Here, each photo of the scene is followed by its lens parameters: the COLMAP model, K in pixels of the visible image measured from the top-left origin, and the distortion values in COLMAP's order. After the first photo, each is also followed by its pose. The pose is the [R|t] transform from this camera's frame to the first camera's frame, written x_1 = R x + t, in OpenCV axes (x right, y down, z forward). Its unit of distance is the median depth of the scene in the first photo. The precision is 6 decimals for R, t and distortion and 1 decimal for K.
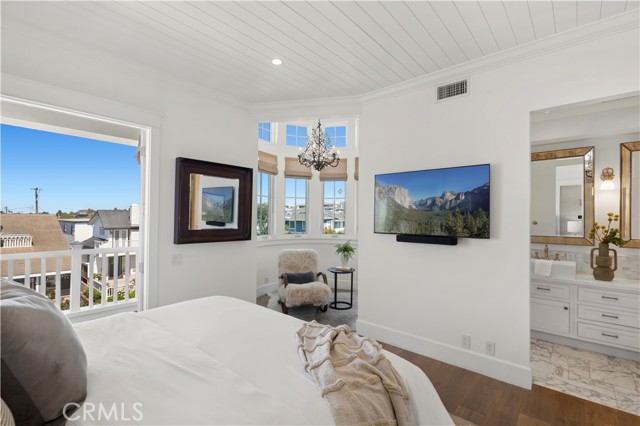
lens RADIAL K [[291.3, 0, 320.0], [0, 291.3, 213.0], [0, 0, 1]] dist [-0.000094, 0.000020]
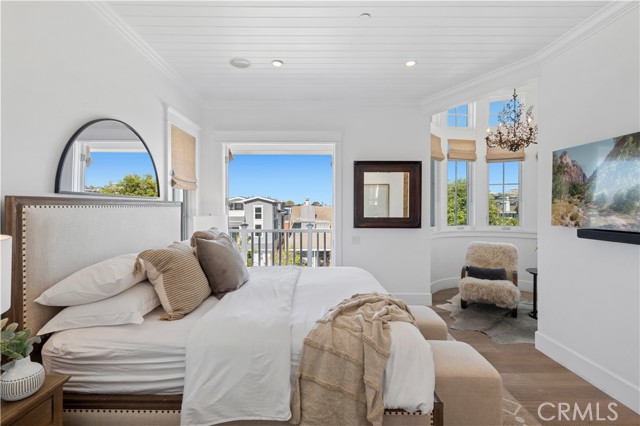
lens RADIAL K [[295.6, 0, 317.7], [0, 295.6, 209.4], [0, 0, 1]] dist [0.000363, 0.000143]
pose [[0.658881, -0.002596, -0.752243, 0.295096], [0.016213, 0.999811, 0.010750, 0.005144], [0.752073, -0.019279, 0.658798, 0.002325]]
